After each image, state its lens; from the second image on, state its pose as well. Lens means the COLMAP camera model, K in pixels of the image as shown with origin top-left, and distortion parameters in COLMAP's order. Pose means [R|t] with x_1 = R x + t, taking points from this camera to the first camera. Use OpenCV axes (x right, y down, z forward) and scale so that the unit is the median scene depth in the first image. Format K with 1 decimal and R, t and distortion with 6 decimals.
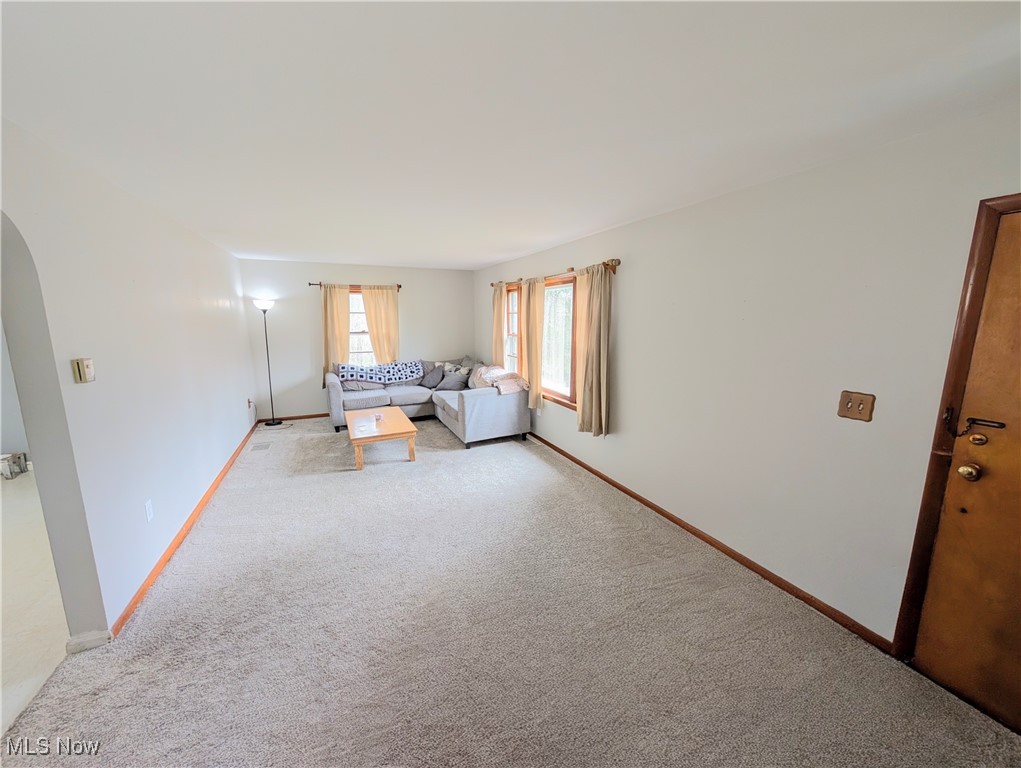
lens RADIAL K [[382.7, 0, 510.8], [0, 382.7, 385.5], [0, 0, 1]] dist [0.000911, 0.000048]
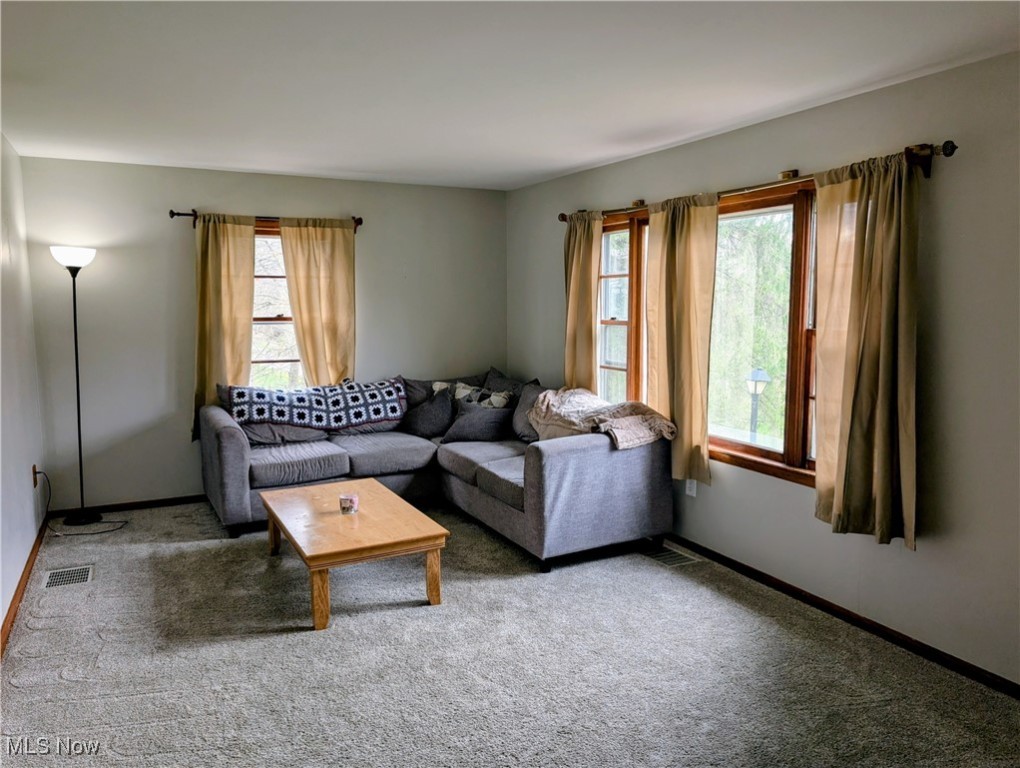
lens RADIAL K [[754.1, 0, 510.6], [0, 754.1, 380.2], [0, 0, 1]] dist [0.025765, -0.006490]
pose [[0.999415, -0.005911, 0.033687, -0.172569], [0.008280, 0.997469, -0.070625, 0.003365], [-0.033184, 0.070862, 0.996934, 0.102998]]
